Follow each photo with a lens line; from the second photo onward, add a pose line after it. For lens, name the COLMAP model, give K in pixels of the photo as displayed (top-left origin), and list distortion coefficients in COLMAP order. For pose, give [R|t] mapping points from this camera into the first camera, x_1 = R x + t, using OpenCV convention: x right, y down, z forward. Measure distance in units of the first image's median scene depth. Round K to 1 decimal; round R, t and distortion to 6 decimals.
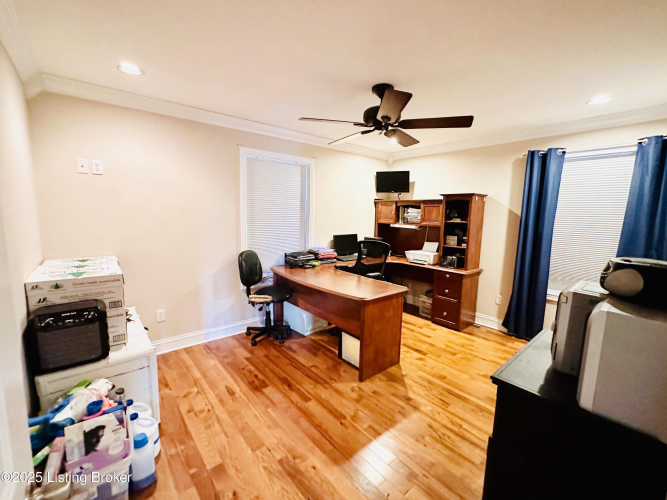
lens RADIAL K [[273.4, 0, 333.5], [0, 273.4, 250.0], [0, 0, 1]] dist [0.000598, 0.000194]
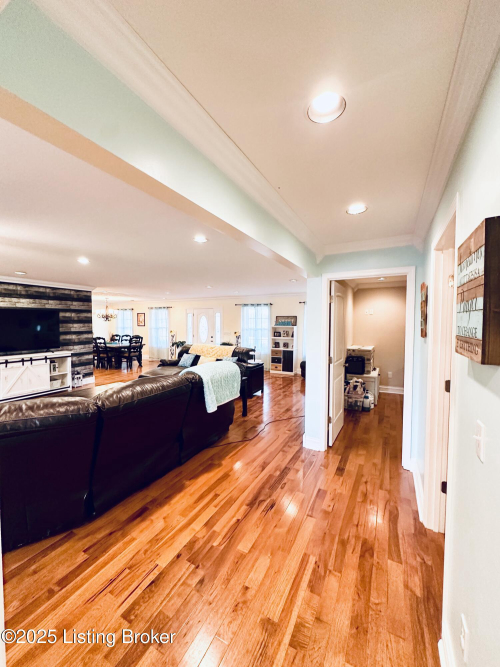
lens RADIAL K [[266.0, 0, 250.0], [0, 266.0, 333.5], [0, 0, 1]] dist [-0.001213, -0.000076]
pose [[0.356343, 0.020881, -0.934122, 1.503351], [-0.115952, 0.993010, -0.022035, 0.141524], [0.927133, 0.116165, 0.356273, -1.299939]]
